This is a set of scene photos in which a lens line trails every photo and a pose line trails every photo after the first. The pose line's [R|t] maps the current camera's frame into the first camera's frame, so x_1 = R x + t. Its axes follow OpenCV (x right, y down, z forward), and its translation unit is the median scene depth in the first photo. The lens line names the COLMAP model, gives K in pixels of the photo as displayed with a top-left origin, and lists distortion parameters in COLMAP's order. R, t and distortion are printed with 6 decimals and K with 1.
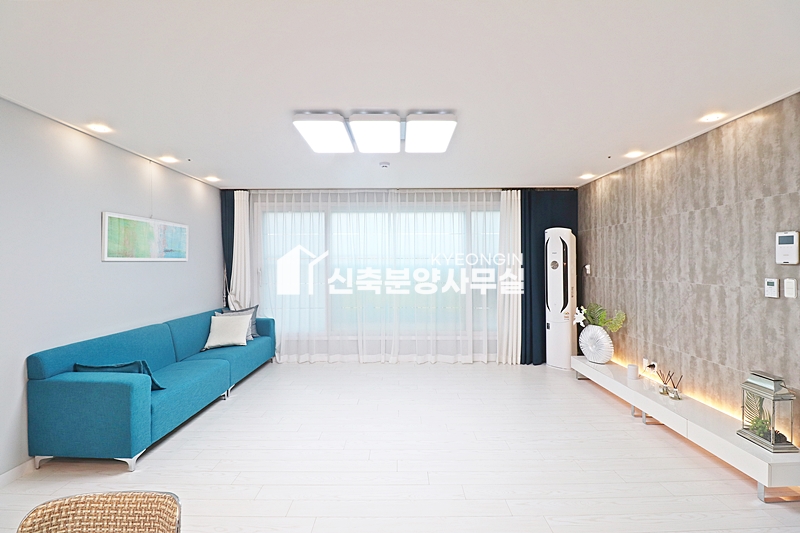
lens RADIAL K [[368.9, 0, 397.1], [0, 368.9, 259.1], [0, 0, 1]] dist [0.001417, -0.014475]
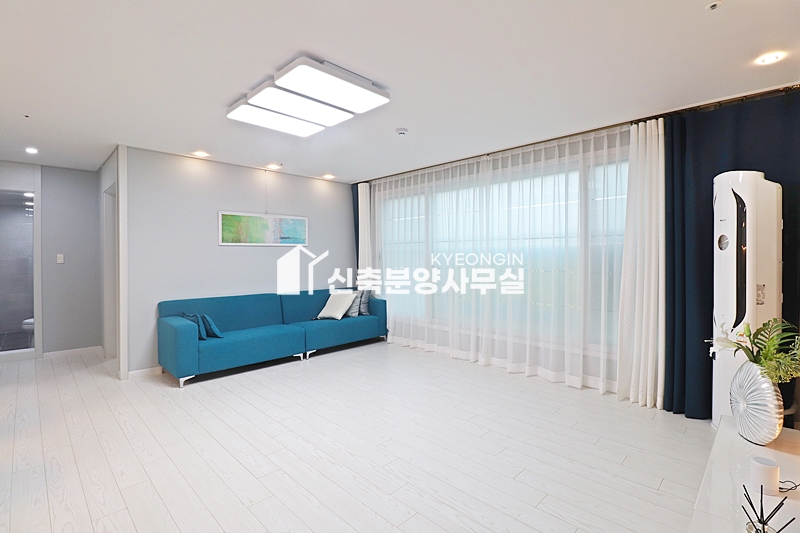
lens RADIAL K [[368.9, 0, 397.1], [0, 368.9, 259.1], [0, 0, 1]] dist [0.001417, -0.014475]
pose [[0.715470, 0.006084, -0.698617, 0.646415], [0.010580, 0.999753, 0.019541, 0.034777], [0.698563, -0.021373, 0.715229, 0.401014]]
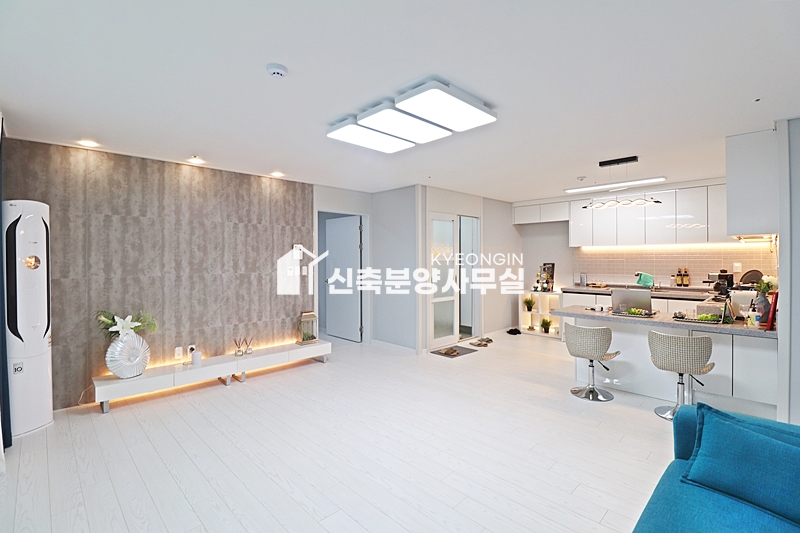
lens RADIAL K [[368.9, 0, 397.1], [0, 368.9, 259.1], [0, 0, 1]] dist [0.001417, -0.014475]
pose [[-0.699612, 0.010626, 0.714444, -0.592906], [0.000066, 0.999890, -0.014807, 0.028598], [-0.714523, -0.010312, -0.699536, 1.394339]]
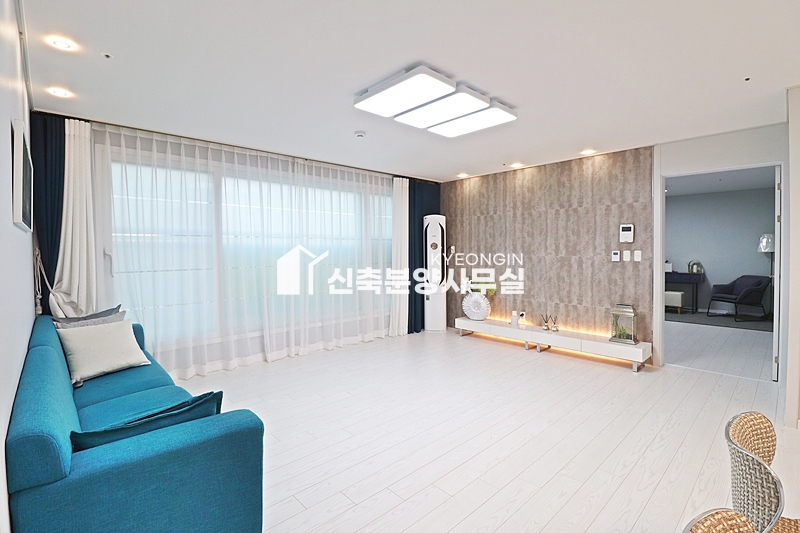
lens RADIAL K [[375.0, 0, 398.8], [0, 375.0, 258.2], [0, 0, 1]] dist [0.000958, -0.015604]
pose [[0.727187, -0.014746, 0.686282, -0.688227], [-0.005801, 0.999602, 0.027625, 0.031409], [-0.686415, -0.024070, 0.726811, 0.275752]]
